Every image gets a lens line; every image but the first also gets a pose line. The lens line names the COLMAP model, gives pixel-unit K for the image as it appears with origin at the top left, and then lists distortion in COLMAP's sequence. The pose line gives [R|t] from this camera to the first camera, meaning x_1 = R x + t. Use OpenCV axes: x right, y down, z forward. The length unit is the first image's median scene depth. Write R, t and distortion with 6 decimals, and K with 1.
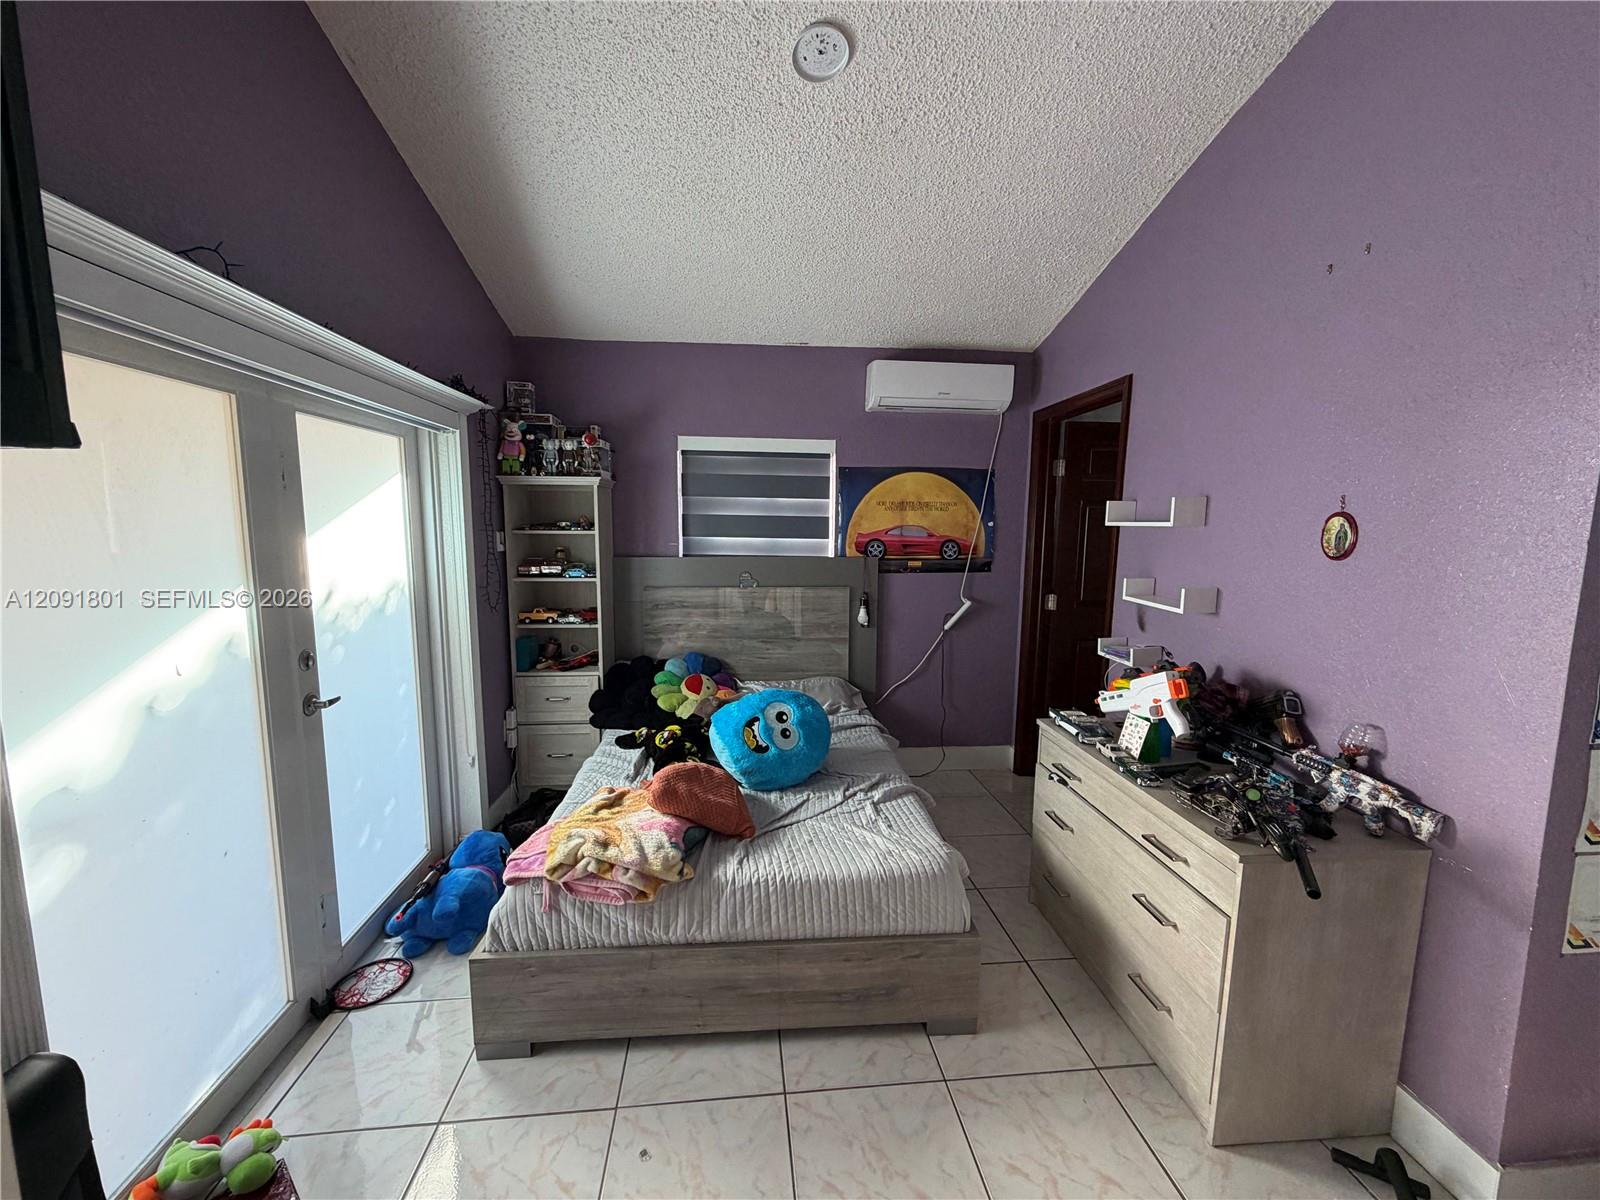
lens RADIAL K [[639.4, 0, 791.2], [0, 639.4, 598.8], [0, 0, 1]] dist [0.002909, -0.000923]
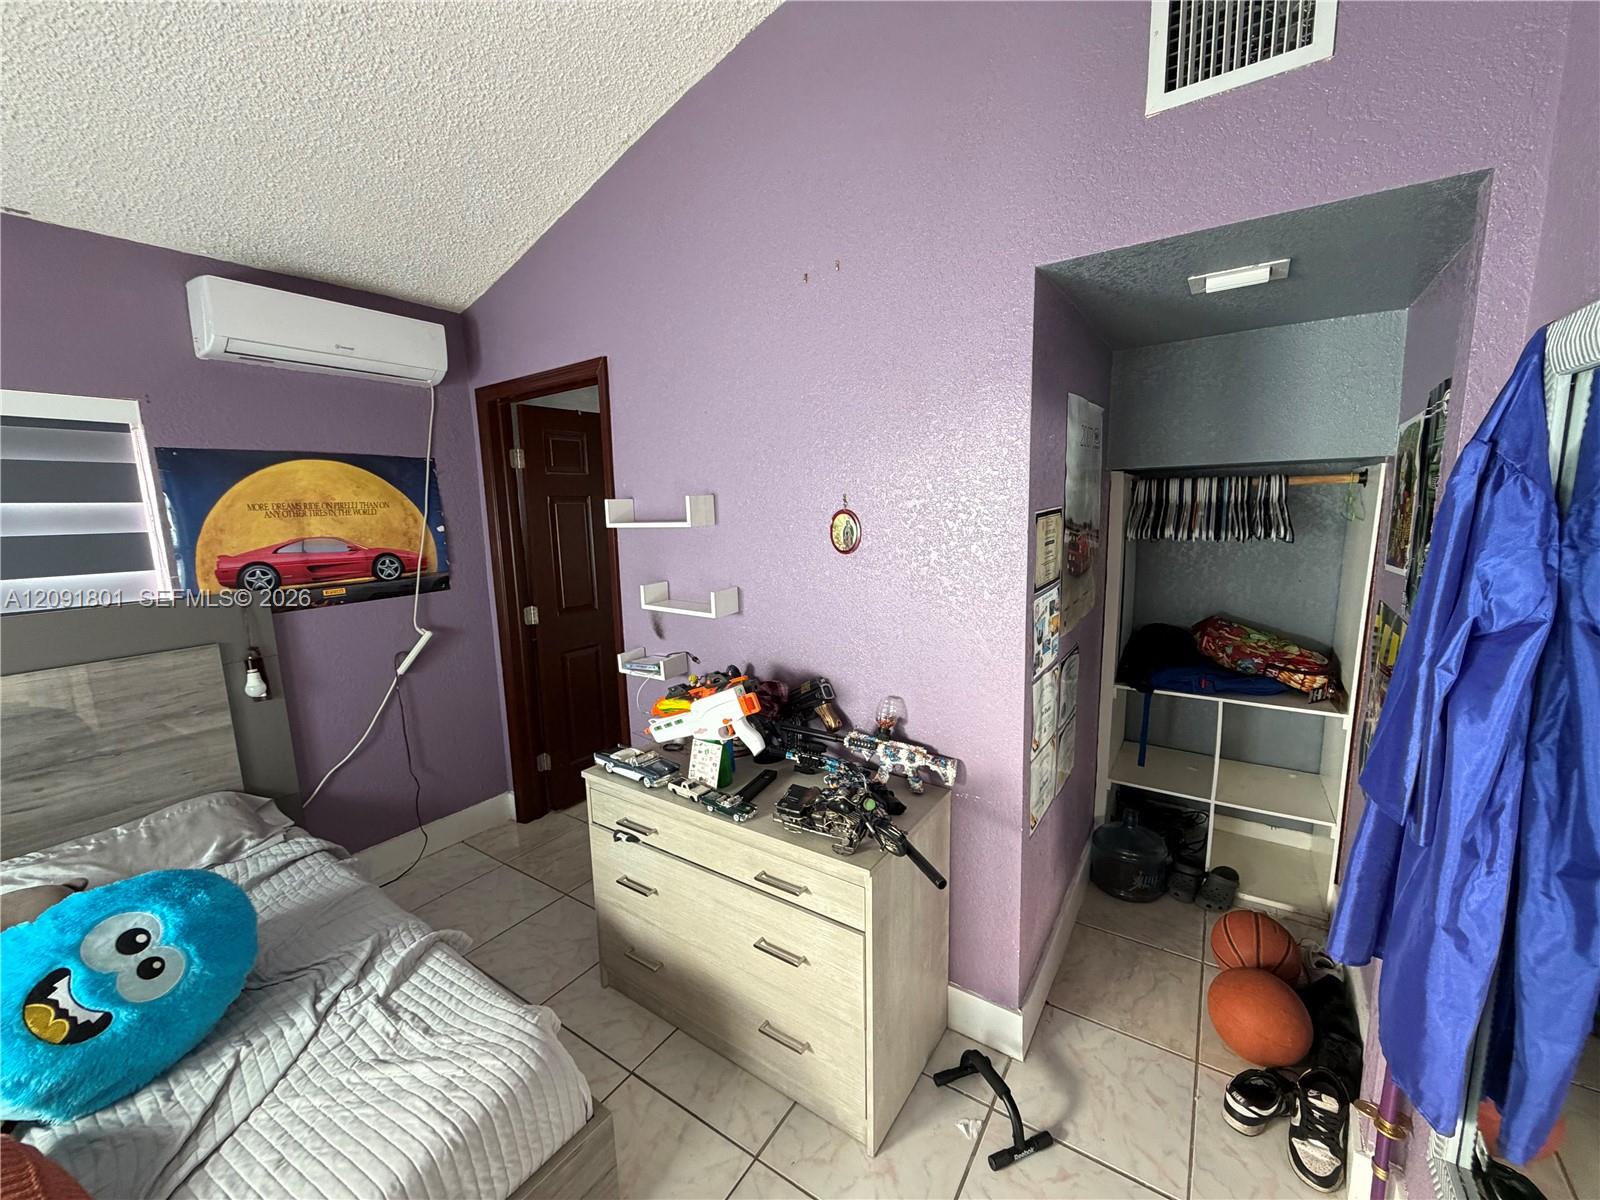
lens RADIAL K [[639.4, 0, 794.5], [0, 639.4, 600.1], [0, 0, 1]] dist [0.002909, -0.000923]
pose [[0.633740, -0.142870, 0.760238, -0.027833], [0.128195, 0.988604, 0.078921, -0.051903], [-0.762850, 0.047443, 0.644833, 0.239556]]
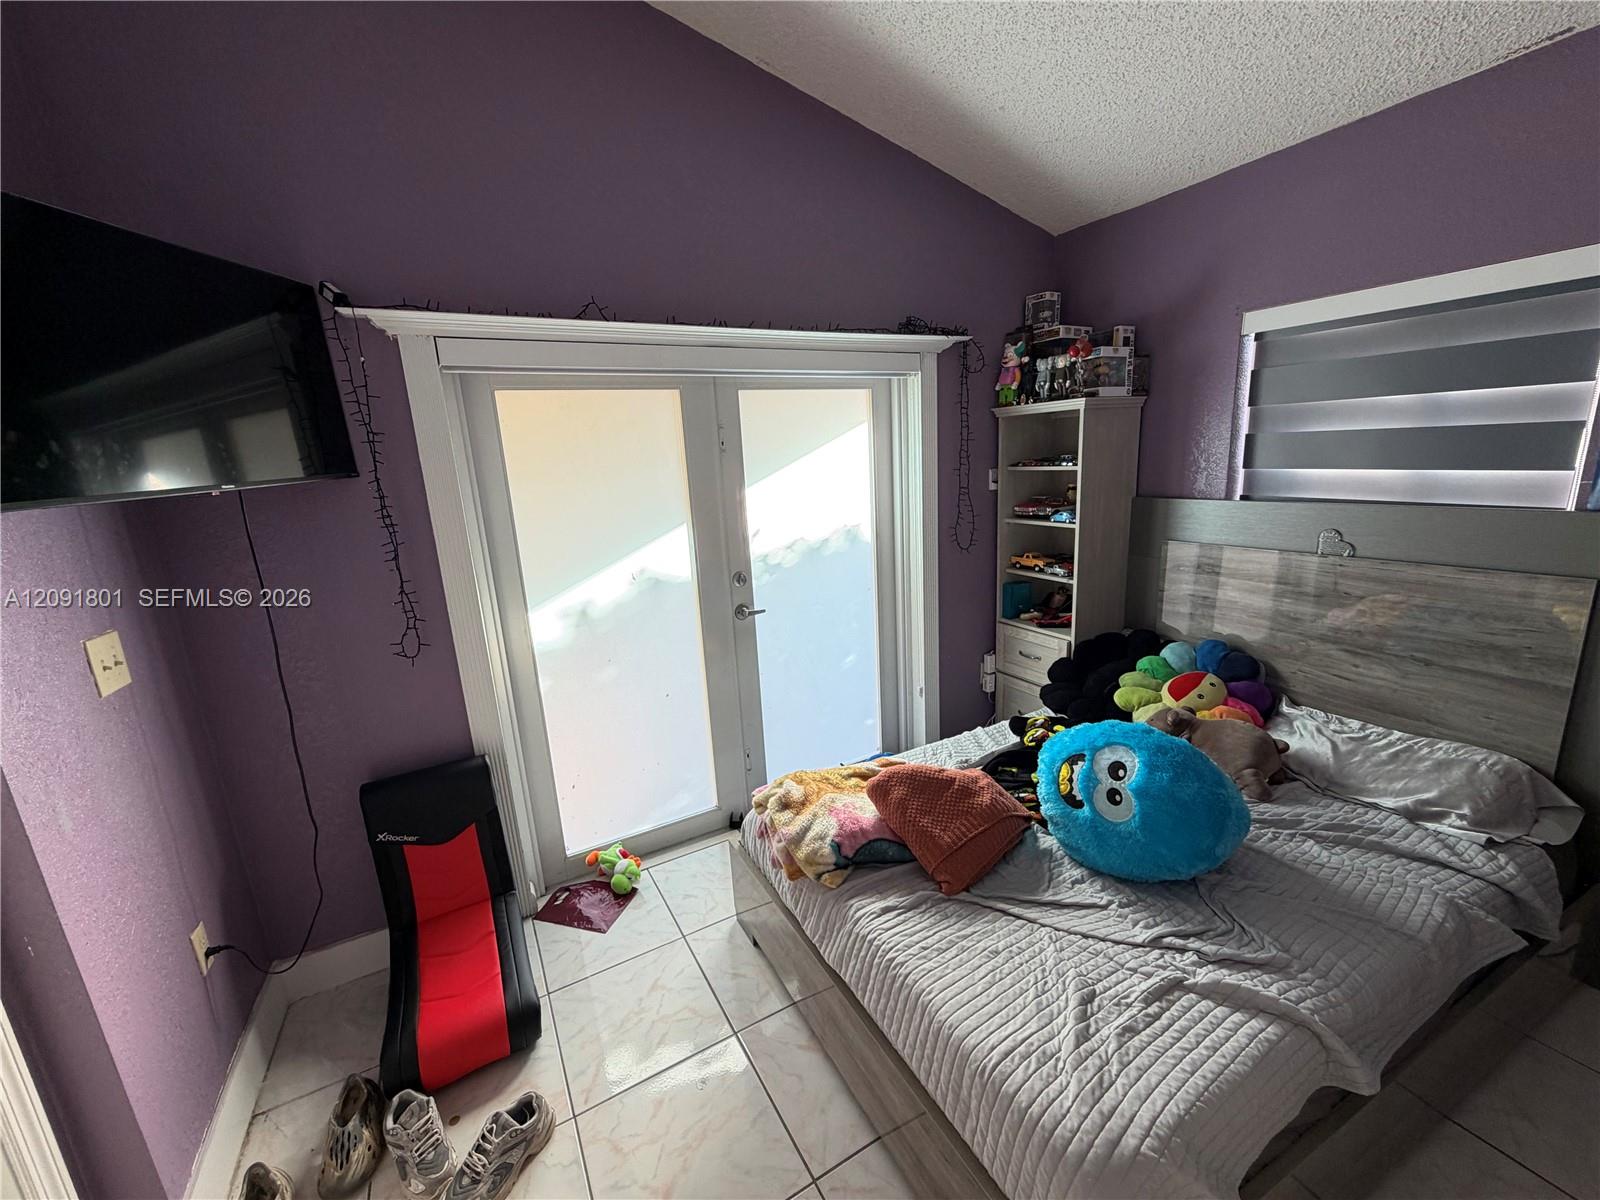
lens RADIAL K [[639.4, 0, 790.2], [0, 639.4, 596.7], [0, 0, 1]] dist [0.002909, -0.000923]
pose [[0.394426, 0.171712, -0.902742, 0.378948], [-0.052013, 0.984983, 0.164630, -0.070954], [0.917455, -0.017980, 0.397434, 0.414378]]
